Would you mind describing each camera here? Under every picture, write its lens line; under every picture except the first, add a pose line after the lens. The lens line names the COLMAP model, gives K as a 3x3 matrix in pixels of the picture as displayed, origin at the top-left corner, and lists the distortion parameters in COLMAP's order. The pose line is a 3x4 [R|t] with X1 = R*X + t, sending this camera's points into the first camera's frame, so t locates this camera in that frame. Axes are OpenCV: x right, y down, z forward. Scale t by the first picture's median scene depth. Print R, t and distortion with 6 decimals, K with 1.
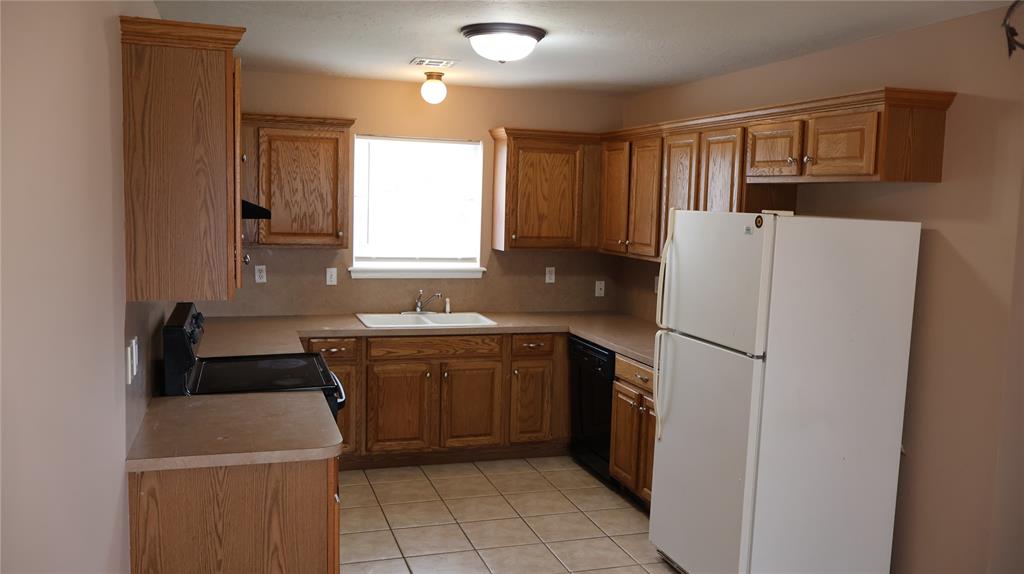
lens RADIAL K [[843.5, 0, 515.3], [0, 843.5, 281.4], [0, 0, 1]] dist [-0.002866, 0.000680]
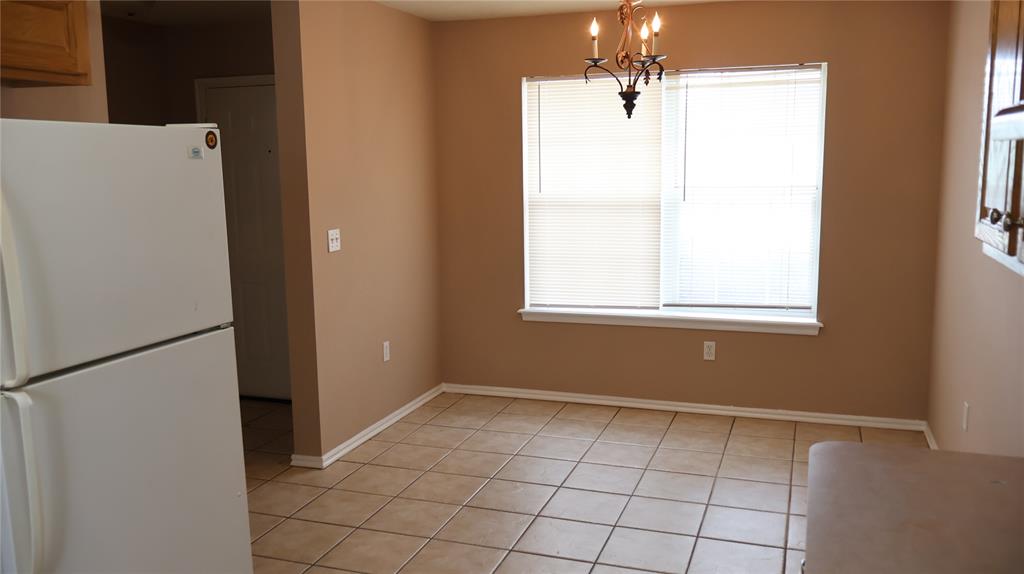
lens RADIAL K [[839.3, 0, 510.4], [0, 839.3, 280.6], [0, 0, 1]] dist [-0.001759, -0.000692]
pose [[-0.790778, -0.103843, 0.603230, -0.277074], [0.051223, 0.970821, 0.234271, -0.084925], [-0.609956, 0.216156, -0.762385, 1.103412]]
